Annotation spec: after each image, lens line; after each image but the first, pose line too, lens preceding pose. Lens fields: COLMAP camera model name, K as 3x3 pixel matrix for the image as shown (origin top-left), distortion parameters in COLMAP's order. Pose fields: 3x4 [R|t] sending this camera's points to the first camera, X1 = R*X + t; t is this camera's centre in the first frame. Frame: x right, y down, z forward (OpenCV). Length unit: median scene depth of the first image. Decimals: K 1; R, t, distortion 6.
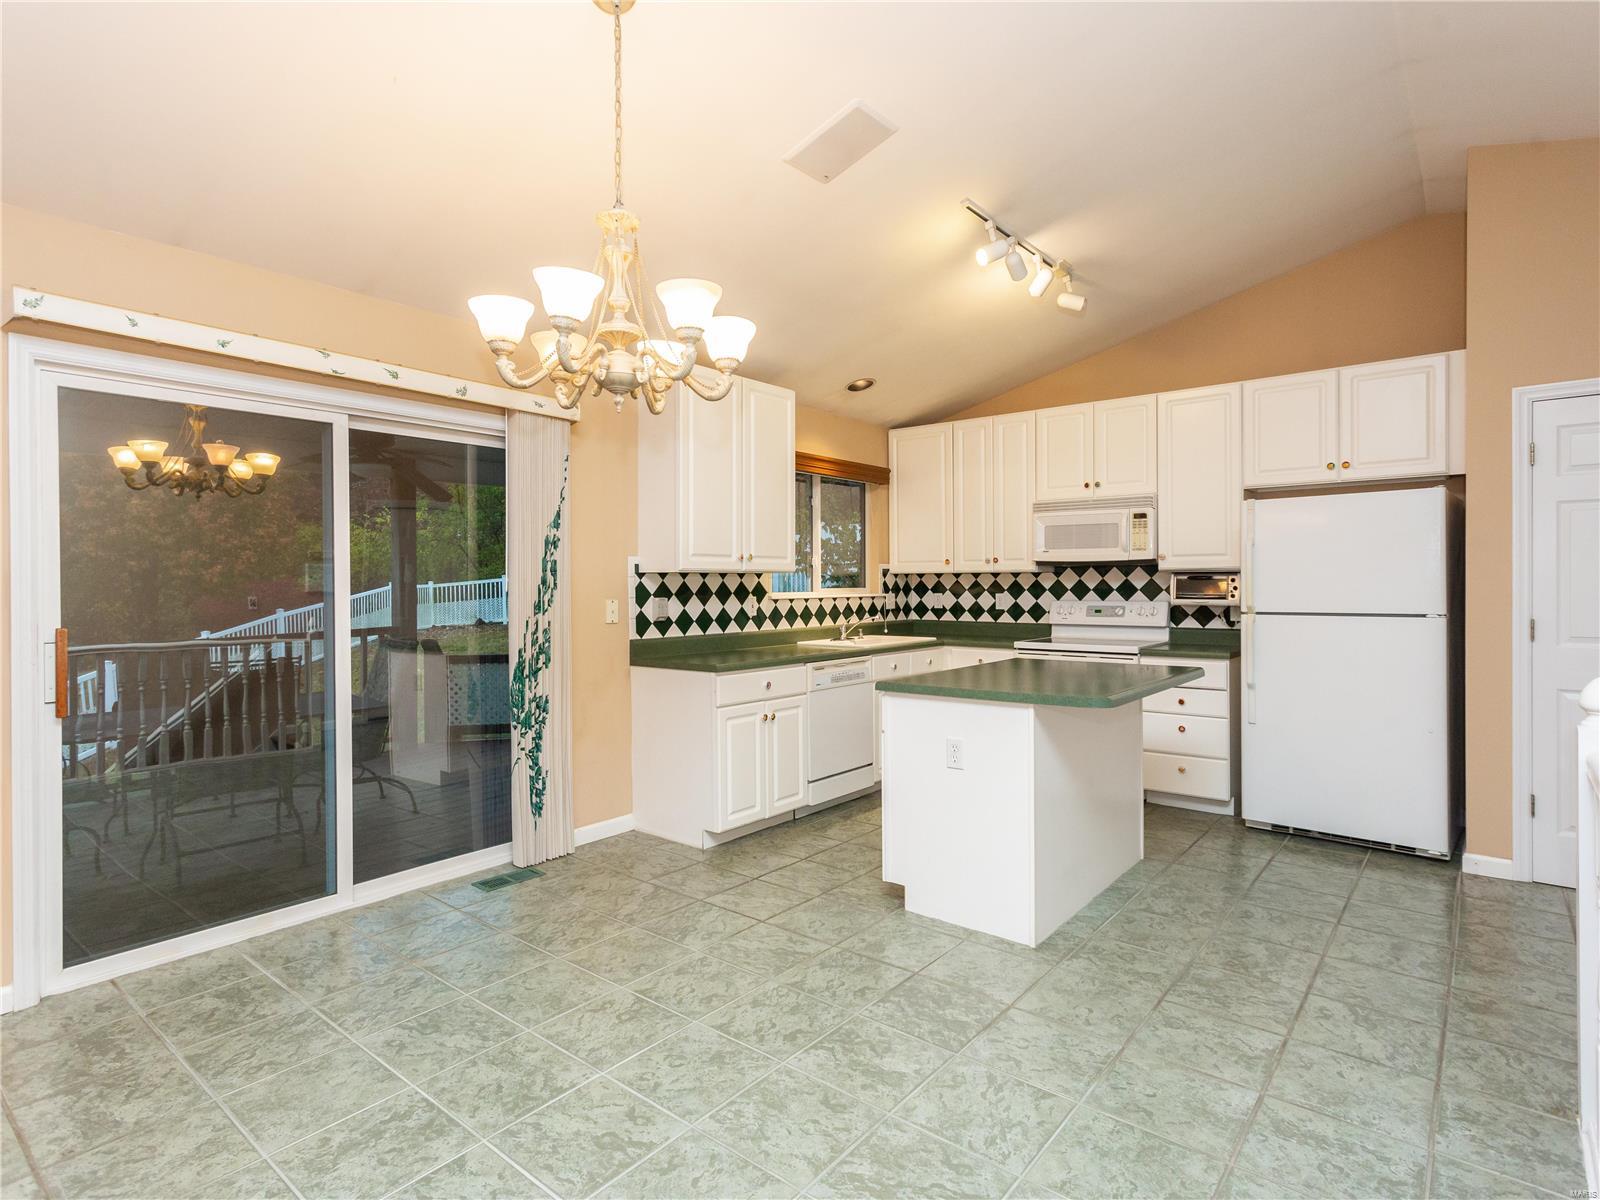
lens RADIAL K [[841.9, 0, 792.1], [0, 841.9, 589.9], [0, 0, 1]] dist [0.000837, 0.005520]
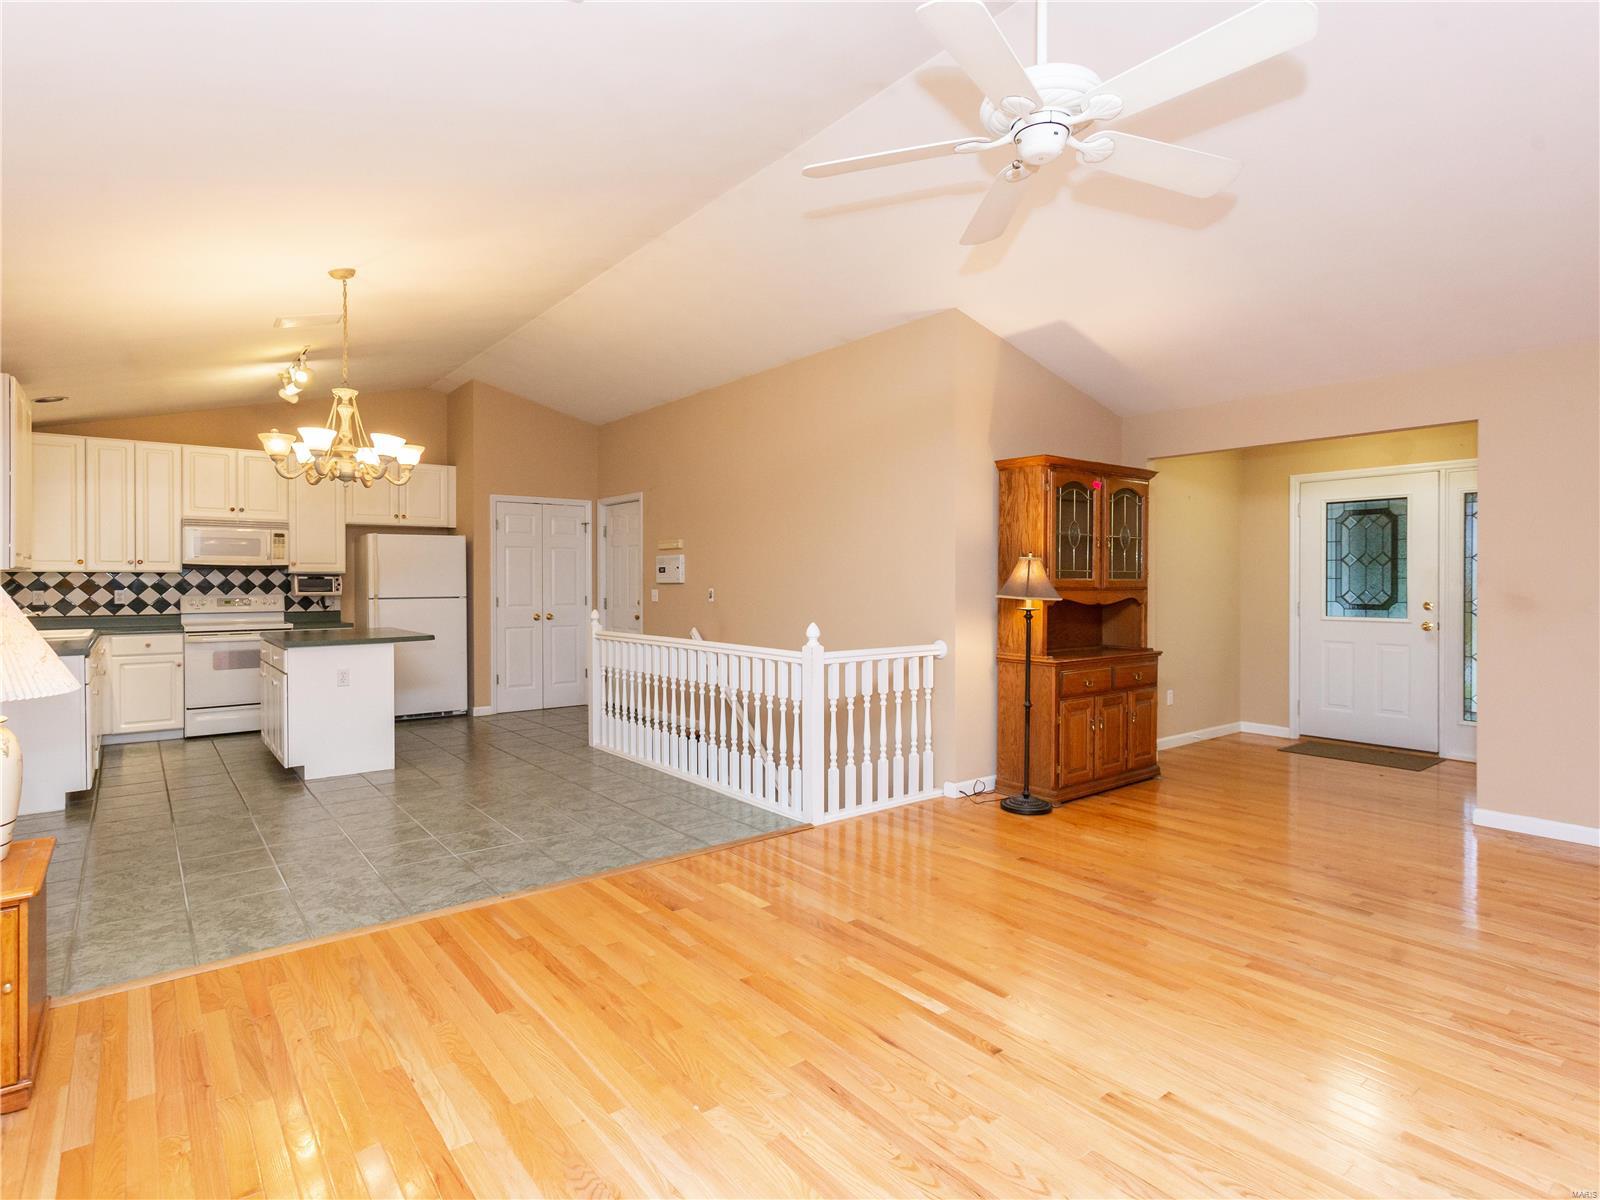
lens RADIAL K [[841.9, 0, 788.5], [0, 841.9, 587.3], [0, 0, 1]] dist [0.000837, 0.005520]
pose [[0.217497, -0.004038, 0.976053, -0.960431], [0.008103, 0.999964, 0.002332, 0.007028], [-0.976027, 0.007402, 0.217522, -0.211403]]
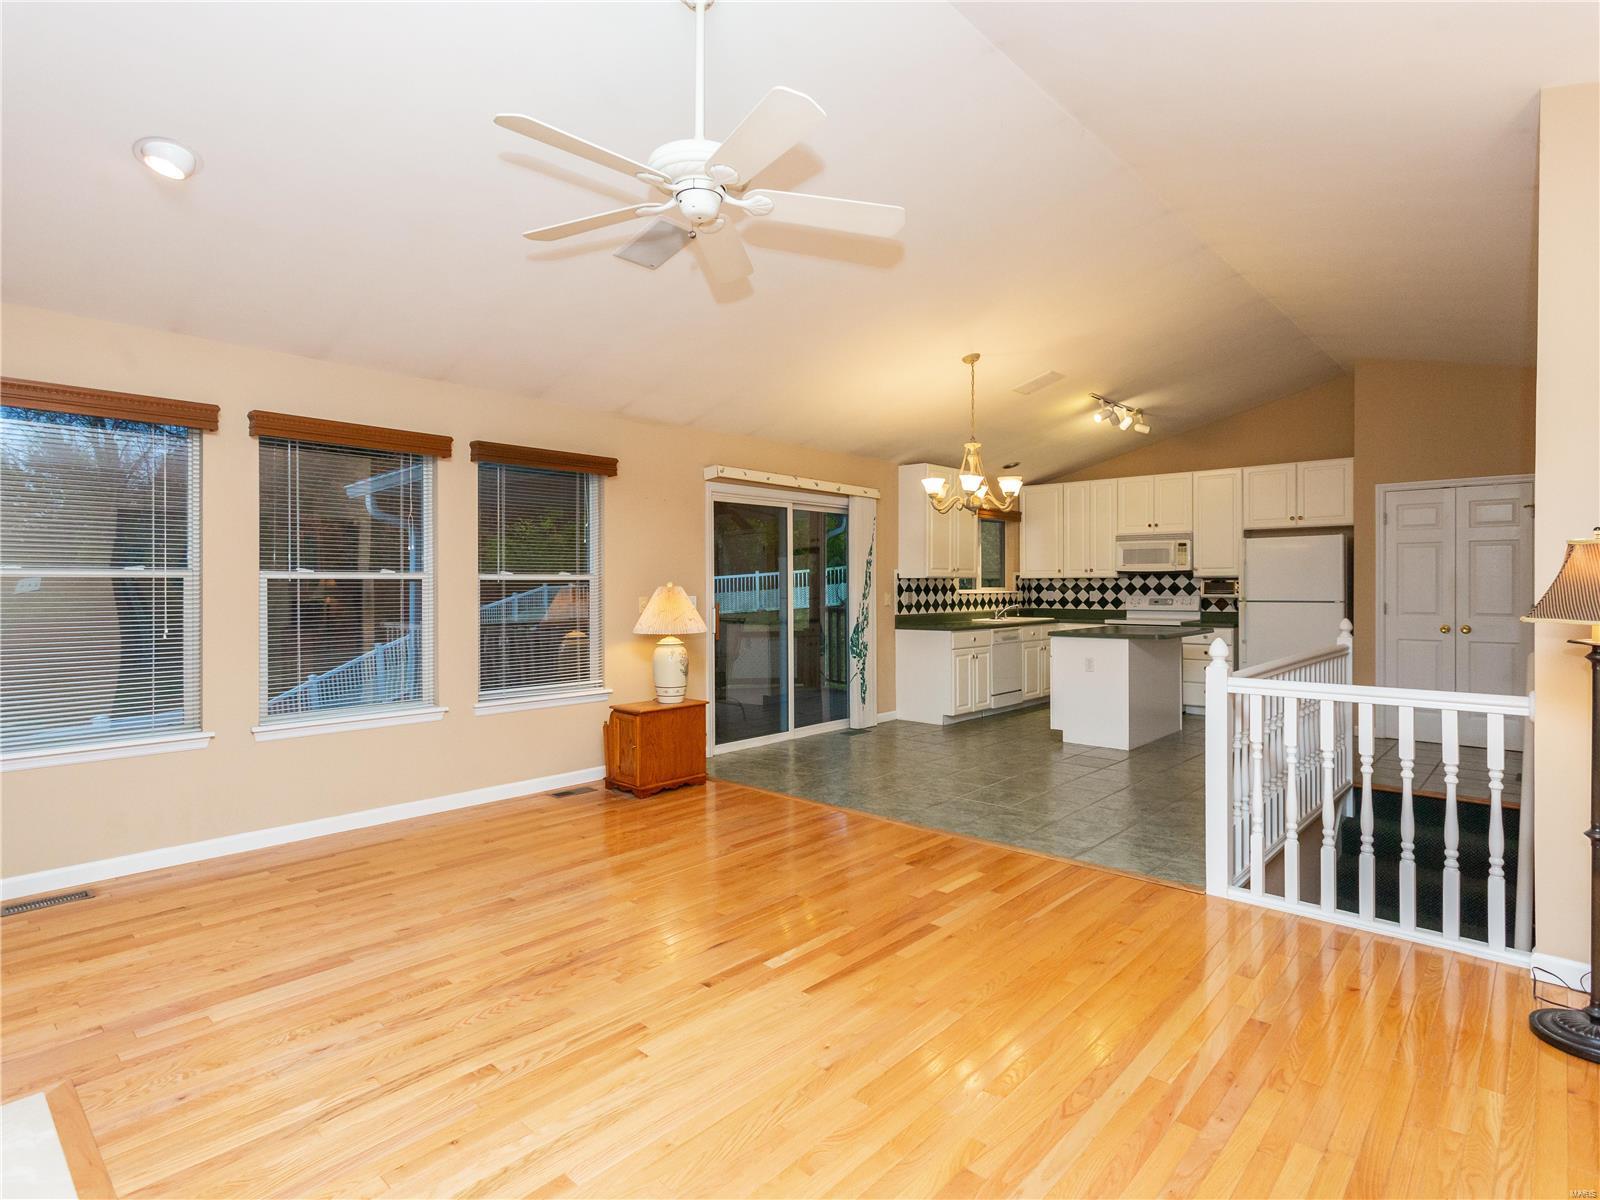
lens RADIAL K [[841.9, 0, 795.5], [0, 841.9, 591.8], [0, 0, 1]] dist [0.000837, 0.005520]
pose [[0.998721, 0.002353, -0.050511, -0.319906], [-0.002335, 0.999997, 0.000400, 0.008921], [0.050512, -0.000281, 0.998723, -0.842173]]
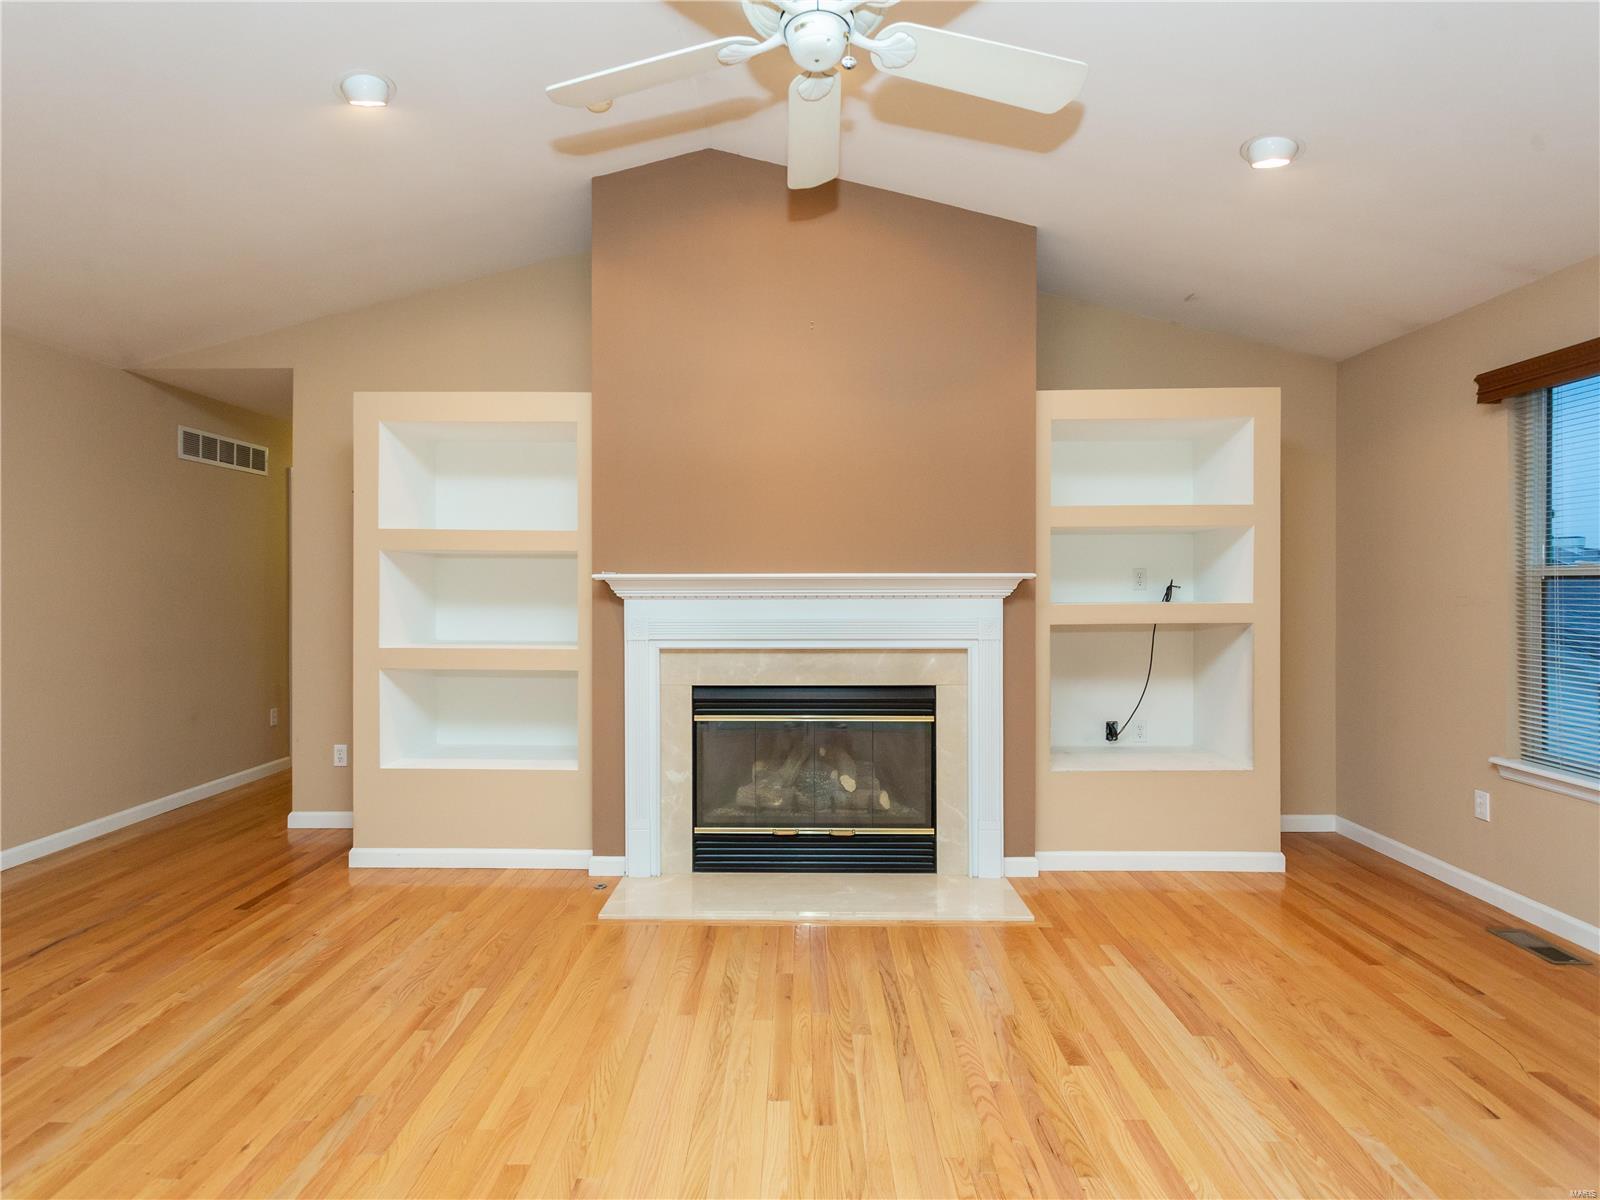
lens RADIAL K [[841.9, 0, 790.6], [0, 841.9, 587.4], [0, 0, 1]] dist [0.000837, 0.005520]
pose [[-0.780707, 0.006022, -0.624868, -0.146509], [-0.001738, 0.999929, 0.011809, -0.000816], [0.624895, 0.010305, -0.780641, 0.066863]]
